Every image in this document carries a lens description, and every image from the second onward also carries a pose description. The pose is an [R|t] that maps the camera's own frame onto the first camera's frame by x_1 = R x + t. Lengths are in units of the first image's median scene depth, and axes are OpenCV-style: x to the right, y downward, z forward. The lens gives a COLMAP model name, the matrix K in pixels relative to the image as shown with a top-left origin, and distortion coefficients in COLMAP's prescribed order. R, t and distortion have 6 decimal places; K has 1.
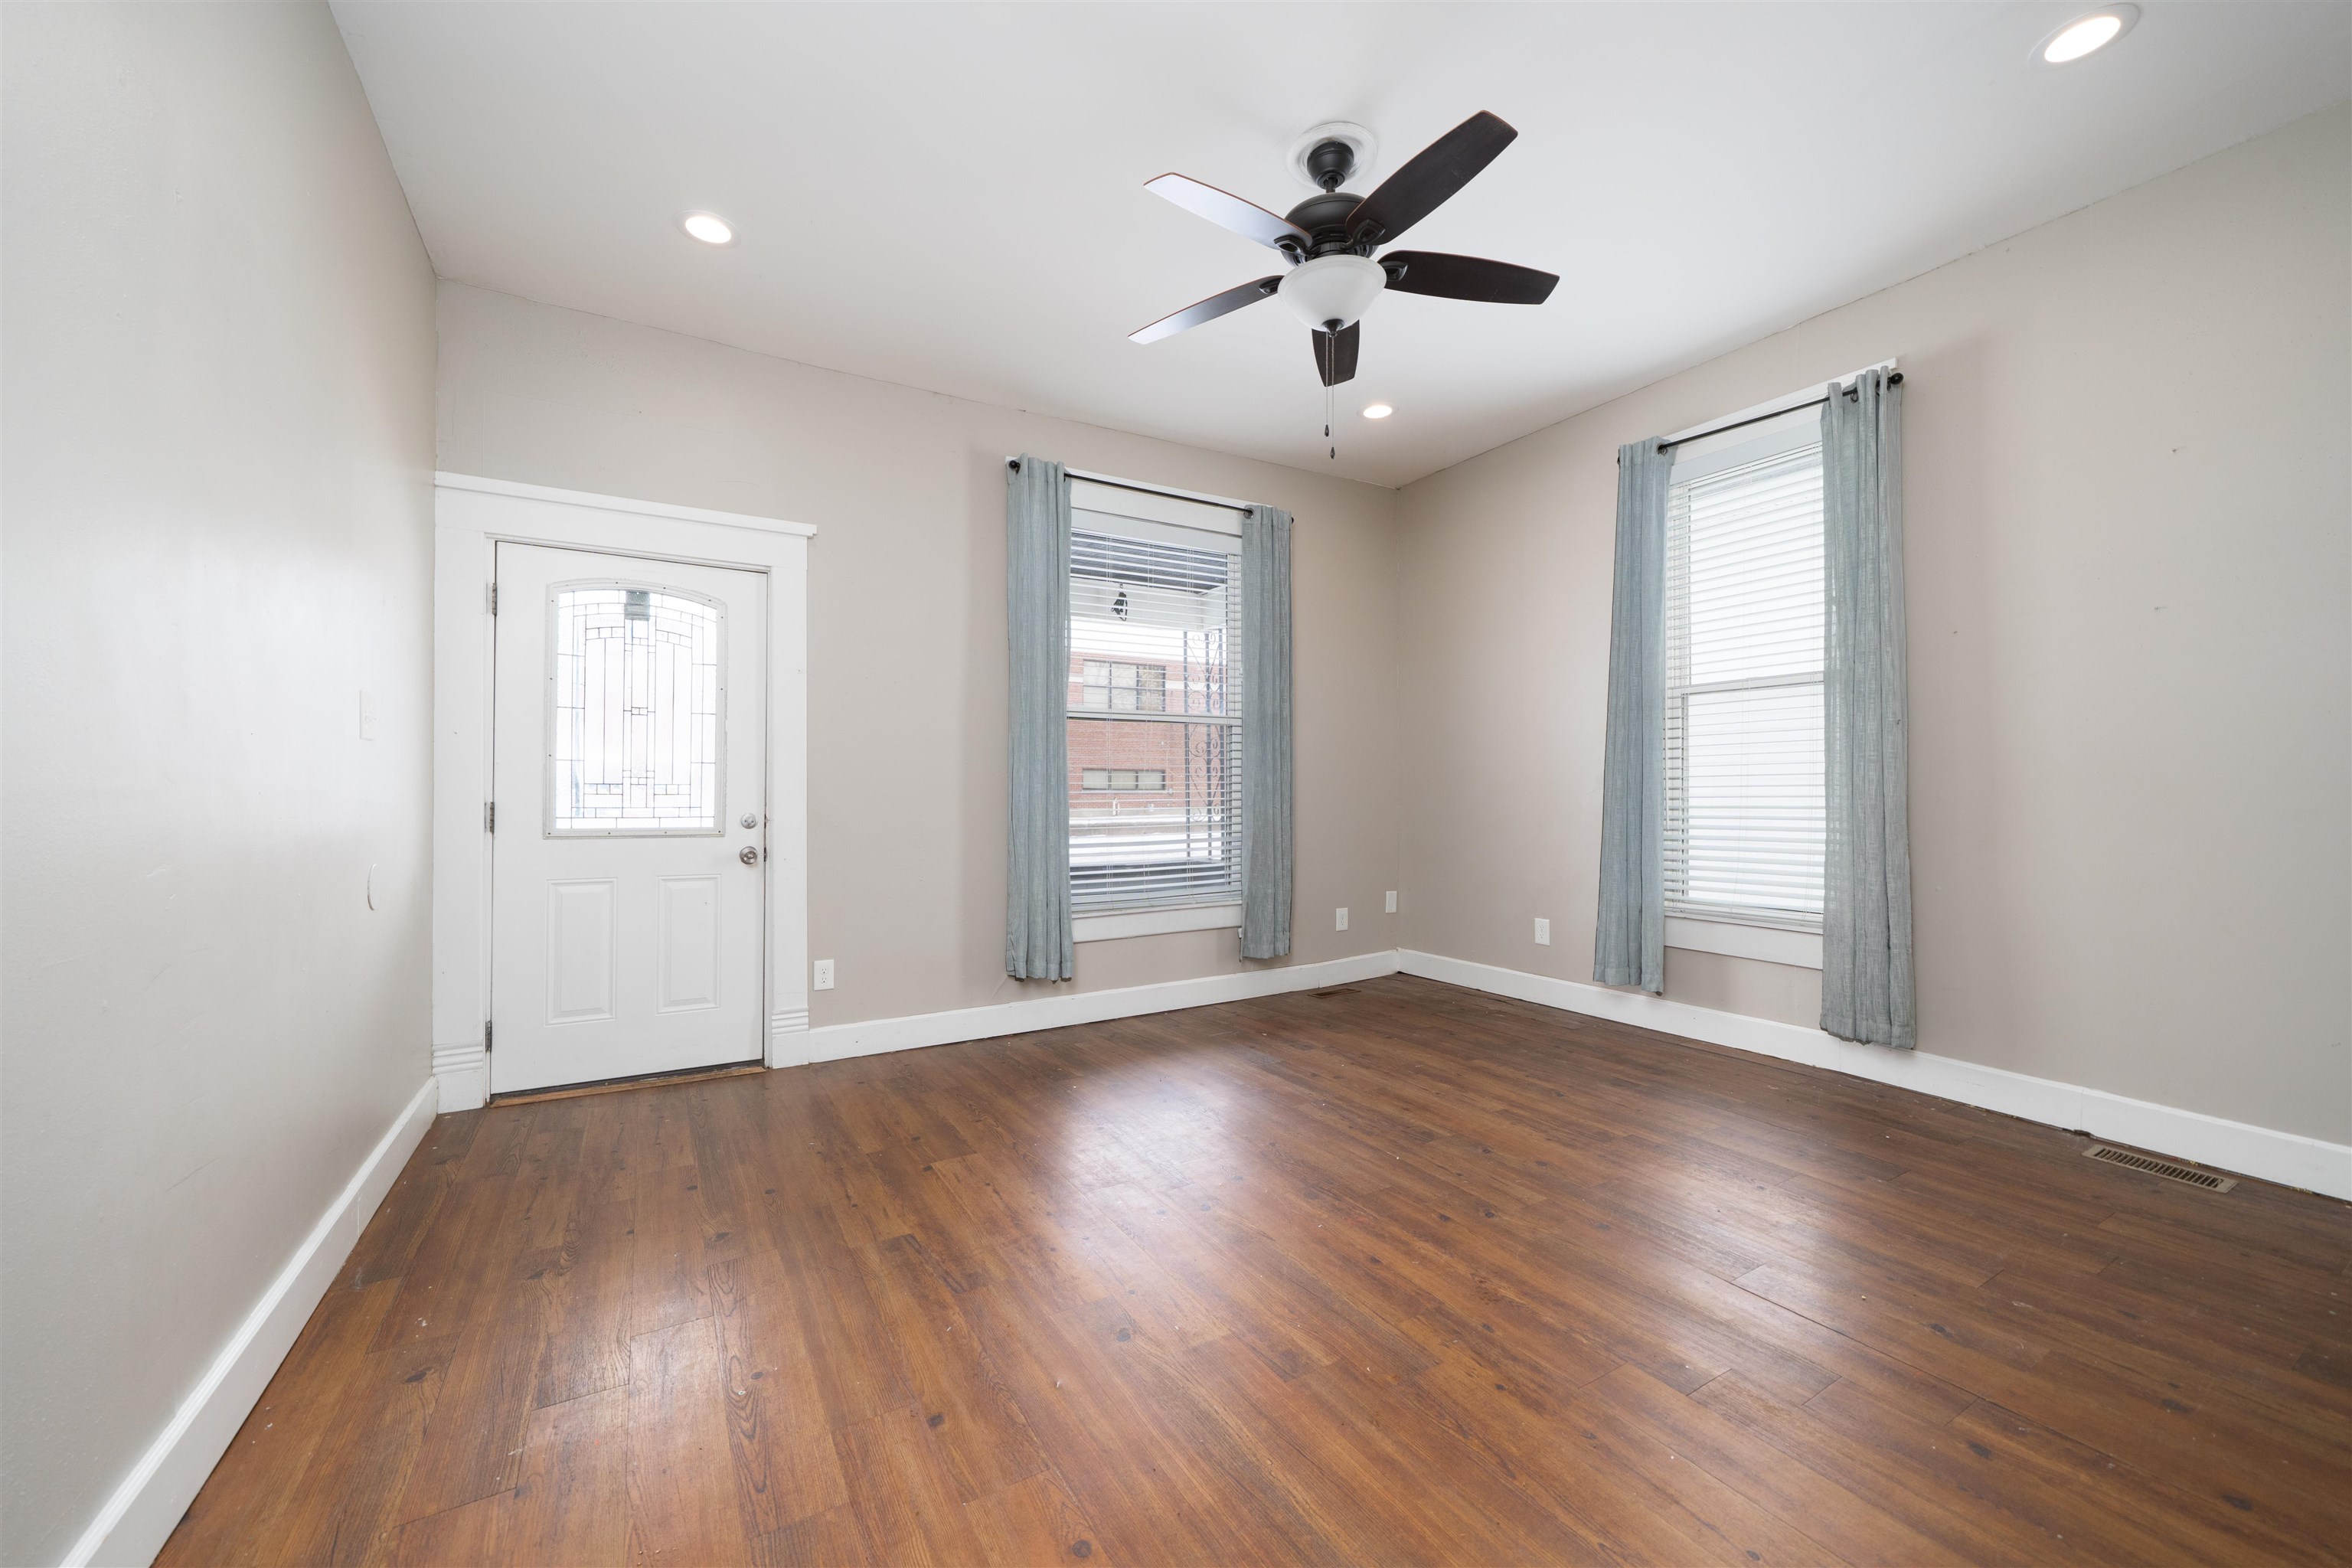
lens RADIAL K [[903.1, 0, 1167.5], [0, 903.1, 783.9], [0, 0, 1]] dist [-0.000532, -0.000230]
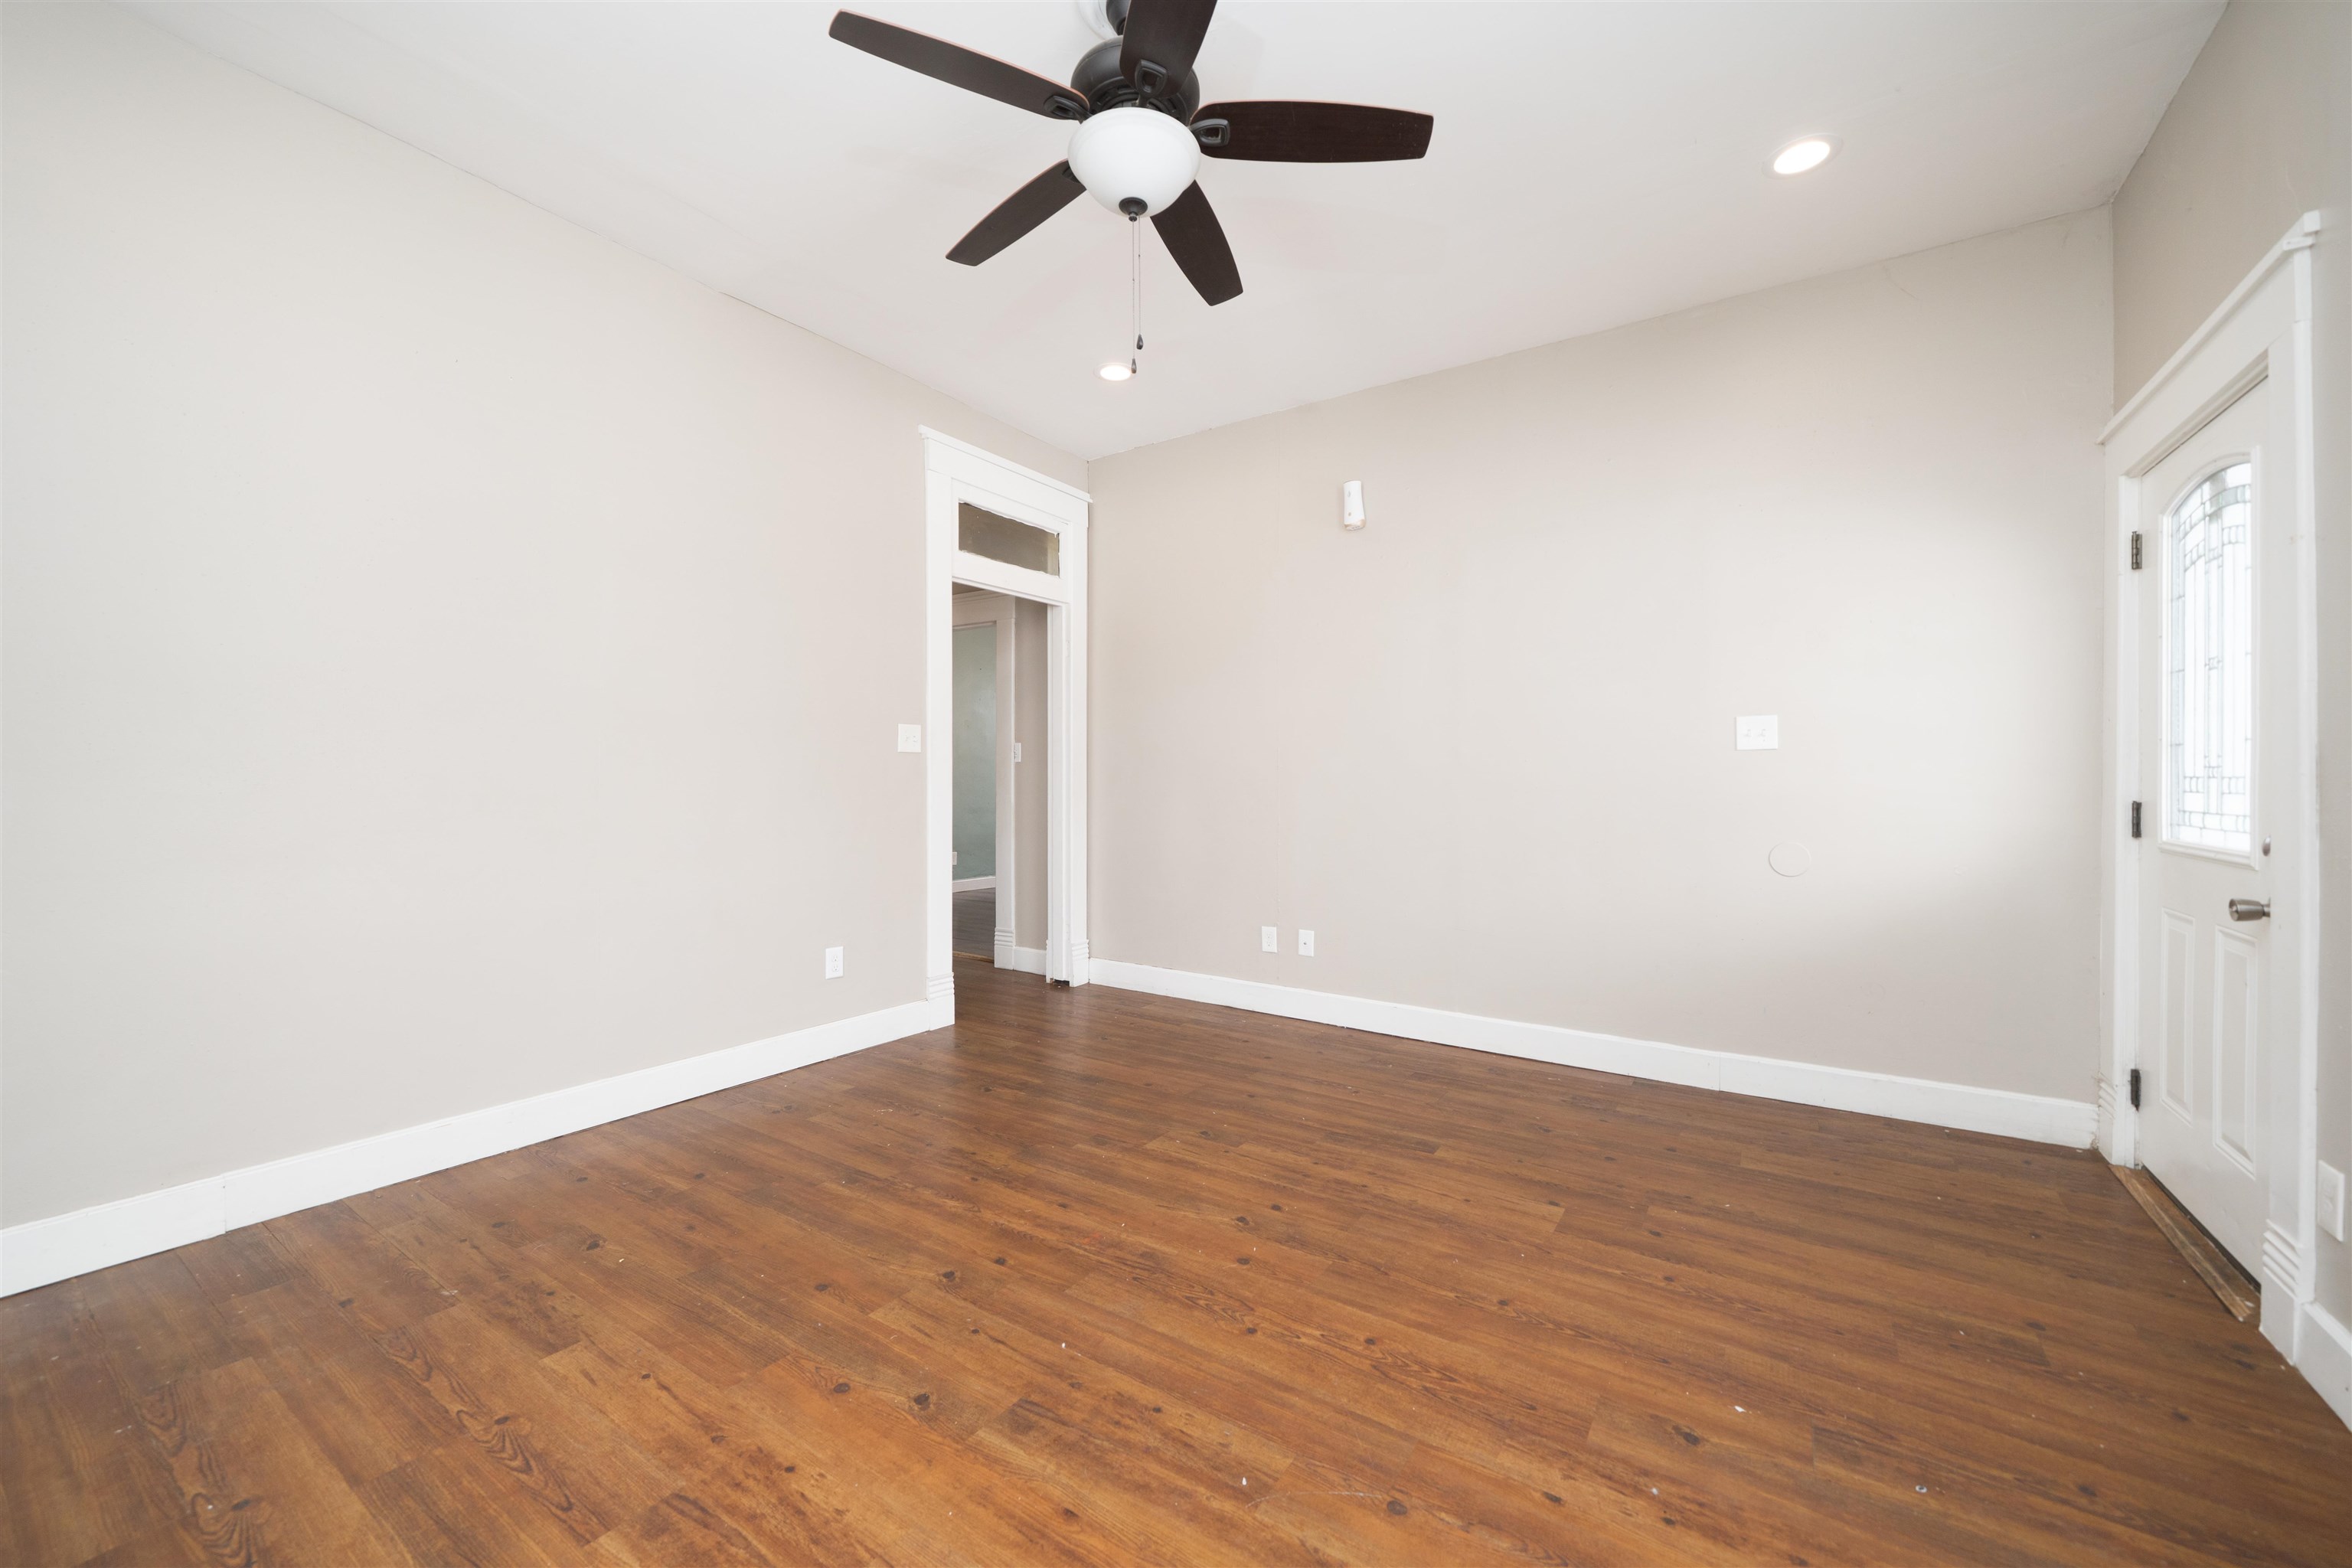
lens RADIAL K [[903.1, 0, 1167.5], [0, 903.1, 783.9], [0, 0, 1]] dist [-0.000532, -0.000230]
pose [[-0.900793, -0.002179, -0.434244, 0.476572], [0.002839, 0.999936, -0.010907, 0.012321], [0.434240, -0.011058, -0.900729, 1.641584]]
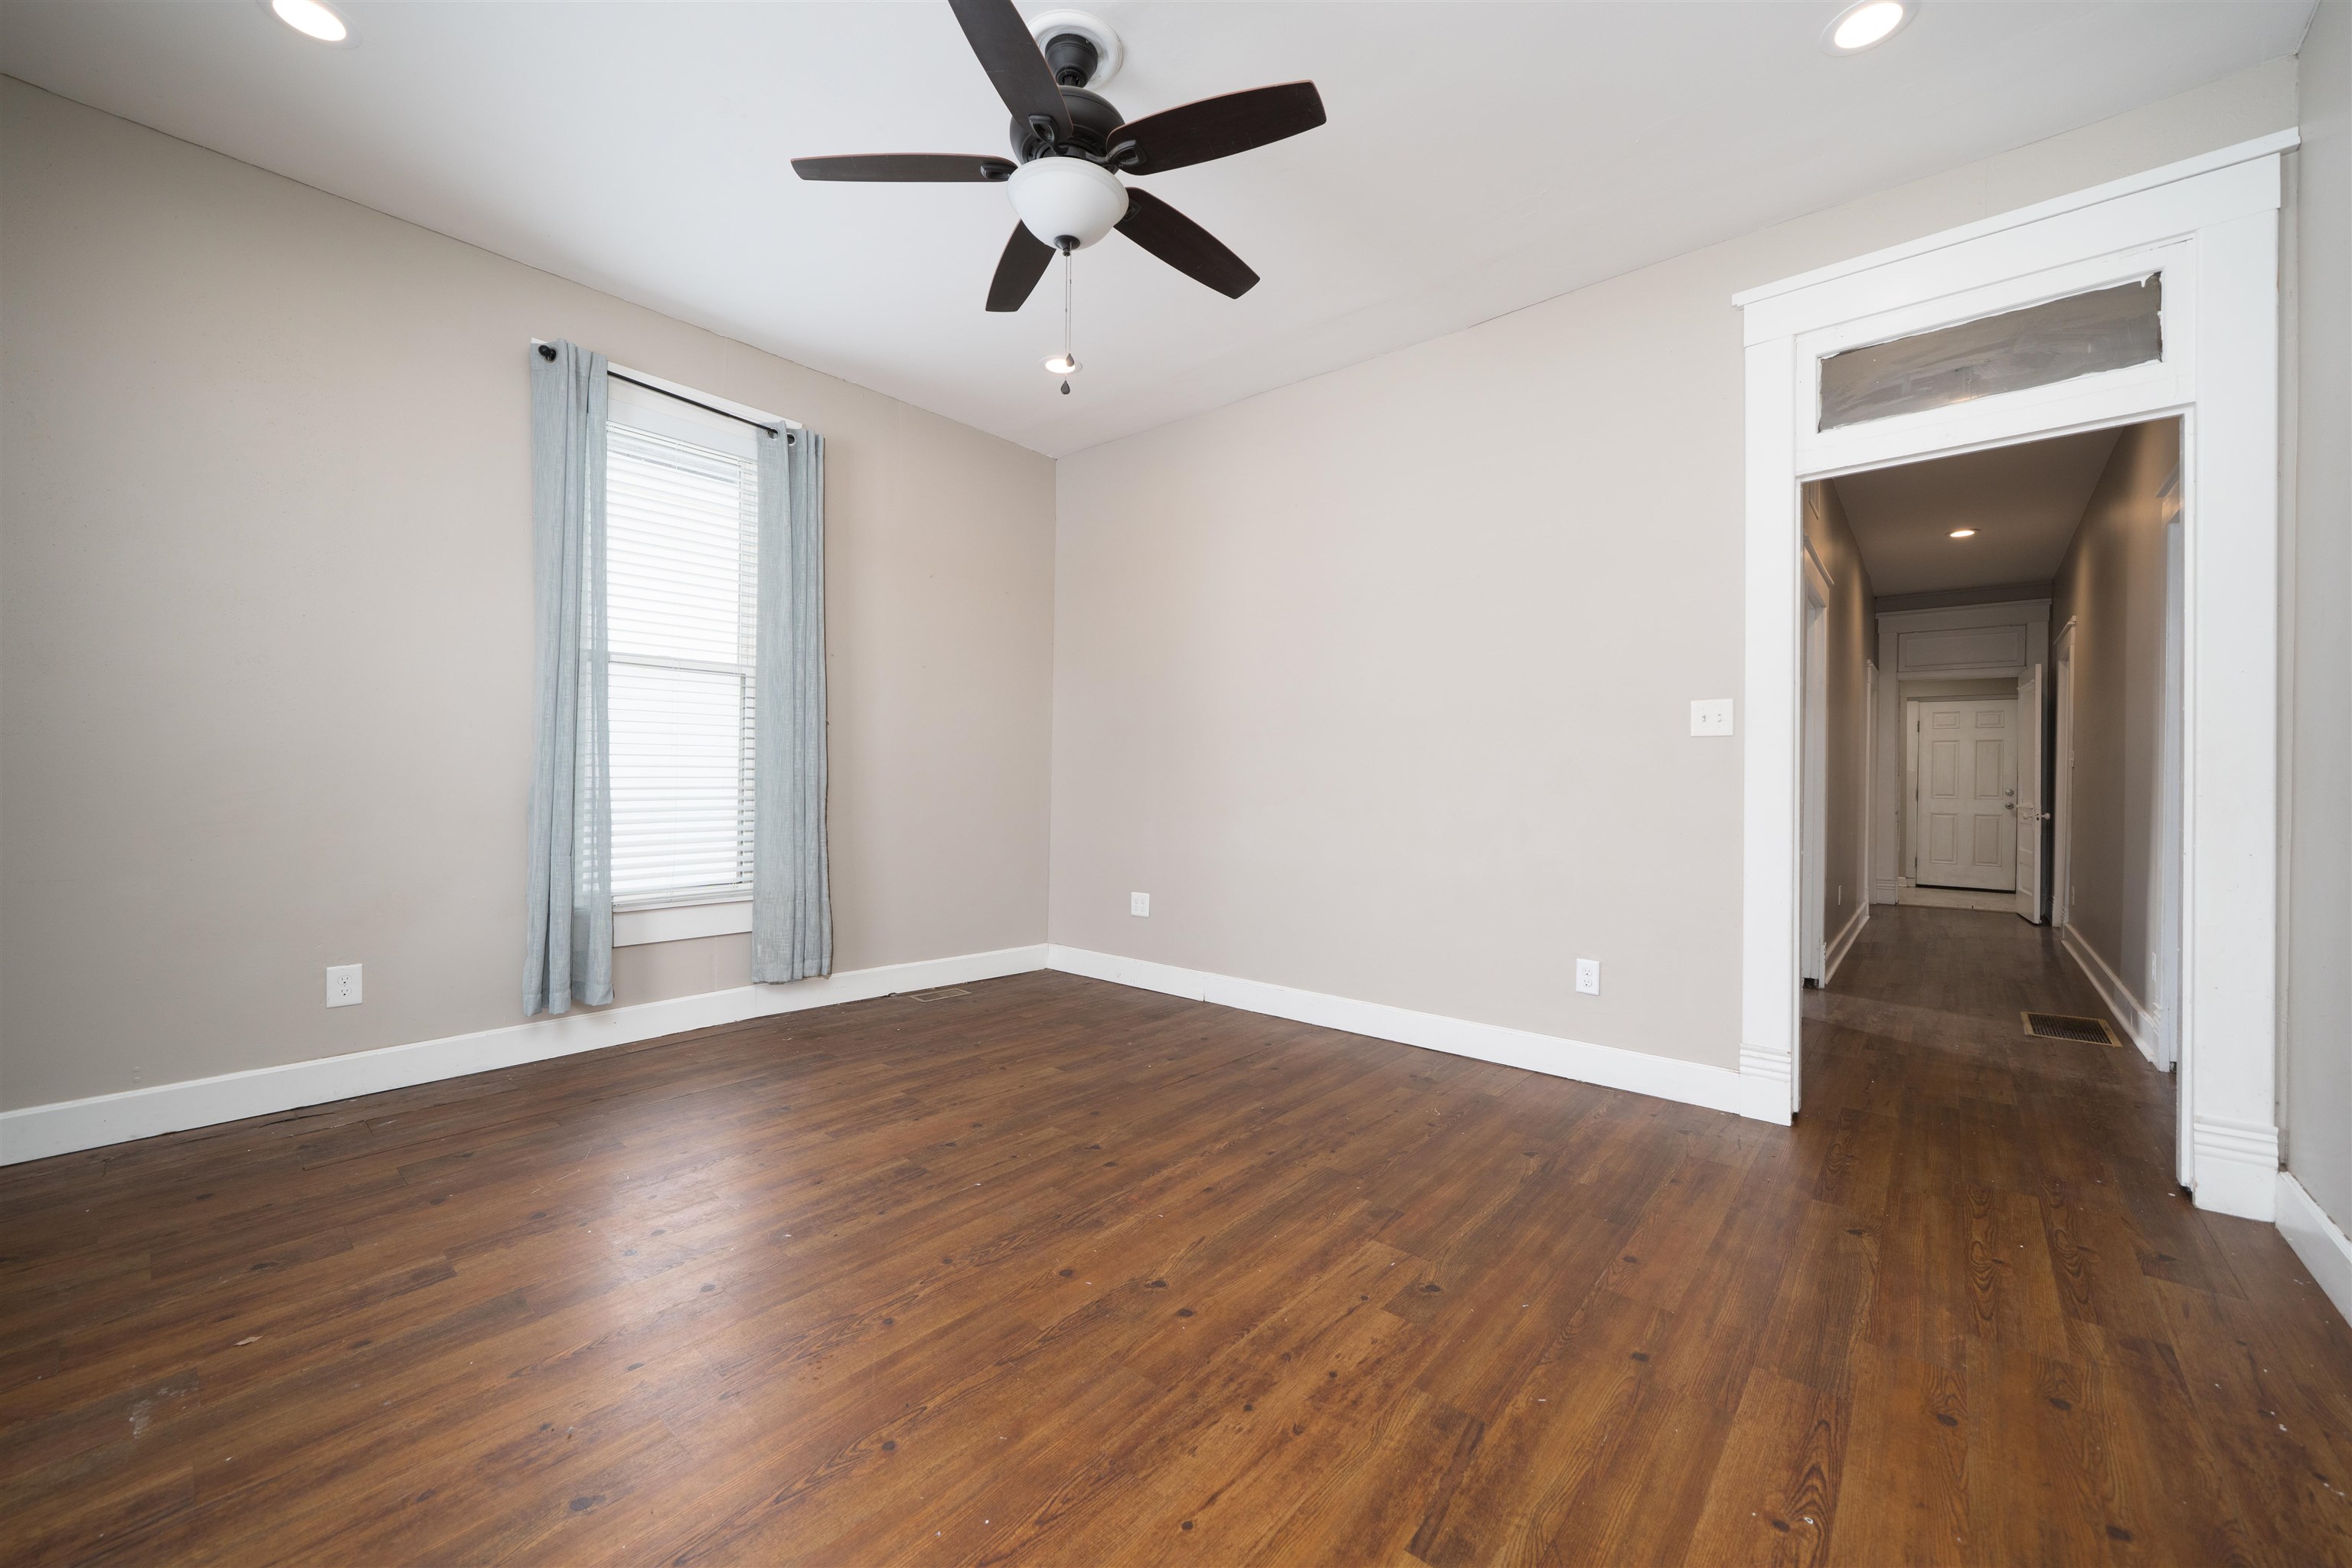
lens RADIAL K [[903.1, 0, 1167.5], [0, 903.1, 783.9], [0, 0, 1]] dist [-0.000532, -0.000230]
pose [[-0.326706, -0.003444, 0.945120, -0.648583], [-0.019714, 0.999801, -0.003172, 0.019497], [-0.944921, -0.019668, -0.326708, 1.129558]]
